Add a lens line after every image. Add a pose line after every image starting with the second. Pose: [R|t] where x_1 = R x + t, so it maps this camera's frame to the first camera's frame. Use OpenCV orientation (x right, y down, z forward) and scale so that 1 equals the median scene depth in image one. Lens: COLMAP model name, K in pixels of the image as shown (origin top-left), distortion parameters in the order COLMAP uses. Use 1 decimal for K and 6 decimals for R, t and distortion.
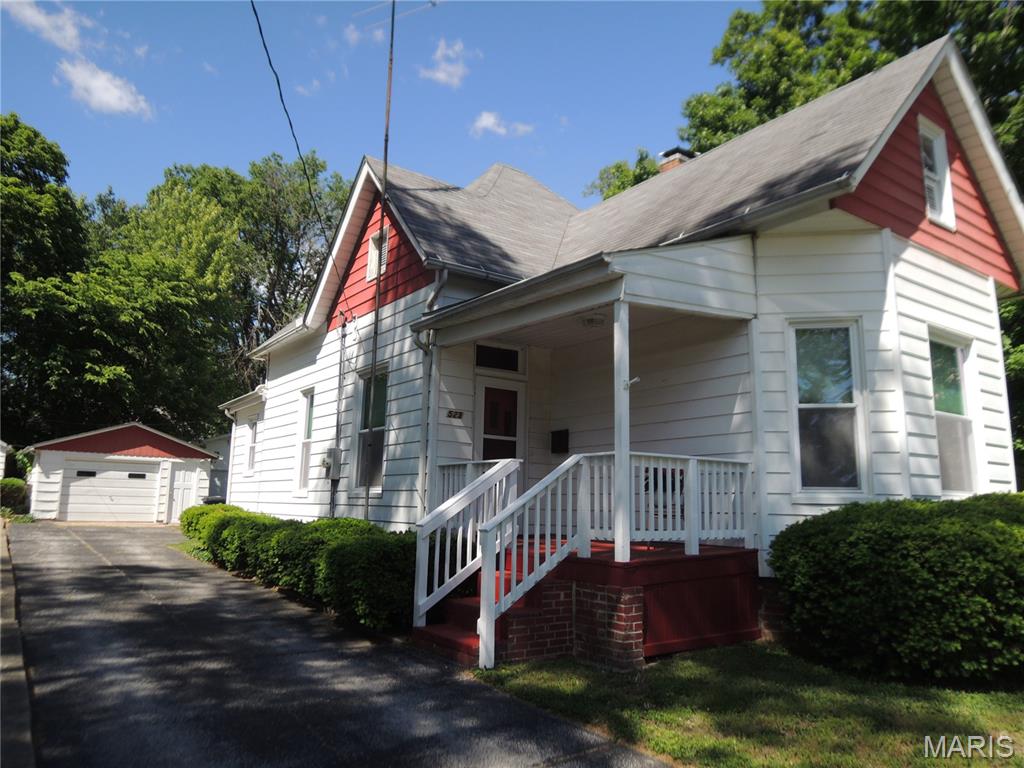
lens RADIAL K [[726.3, 0, 513.3], [0, 726.3, 387.9], [0, 0, 1]] dist [-0.025703, -0.000935]
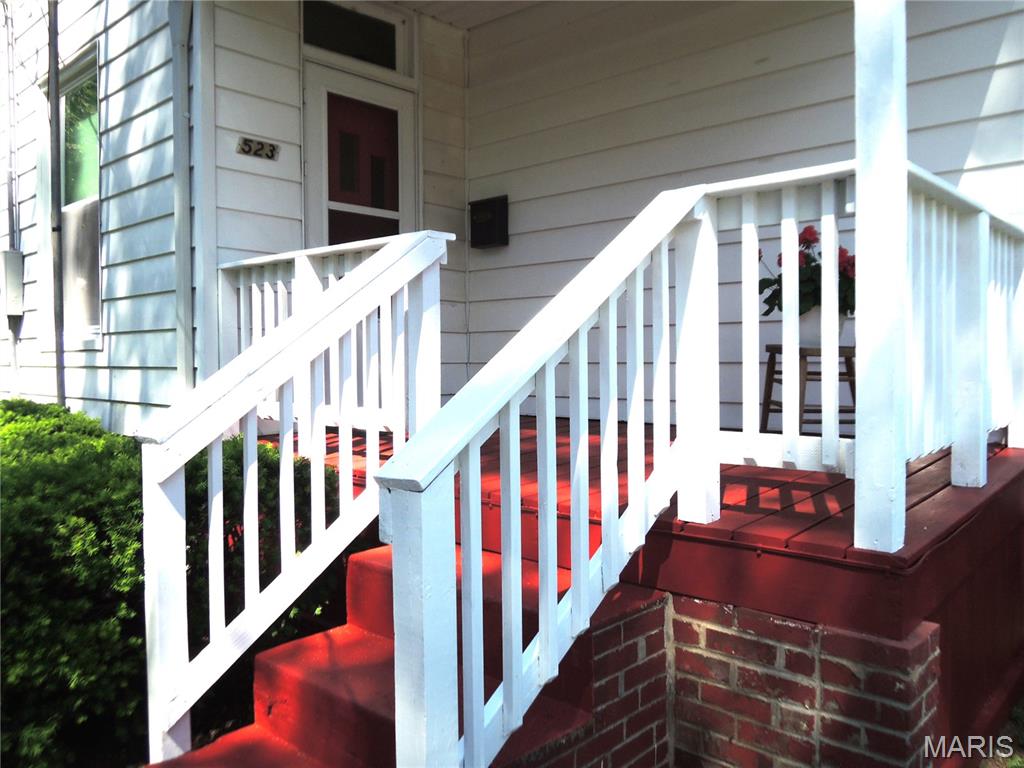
lens RADIAL K [[840.2, 0, 506.0], [0, 840.2, 381.6], [0, 0, 1]] dist [-0.011794, -0.004040]
pose [[0.981462, -0.036408, 0.188165, -0.046147], [-0.001502, 0.980300, 0.197510, 0.093380], [-0.191649, -0.194131, 0.962073, 0.613655]]
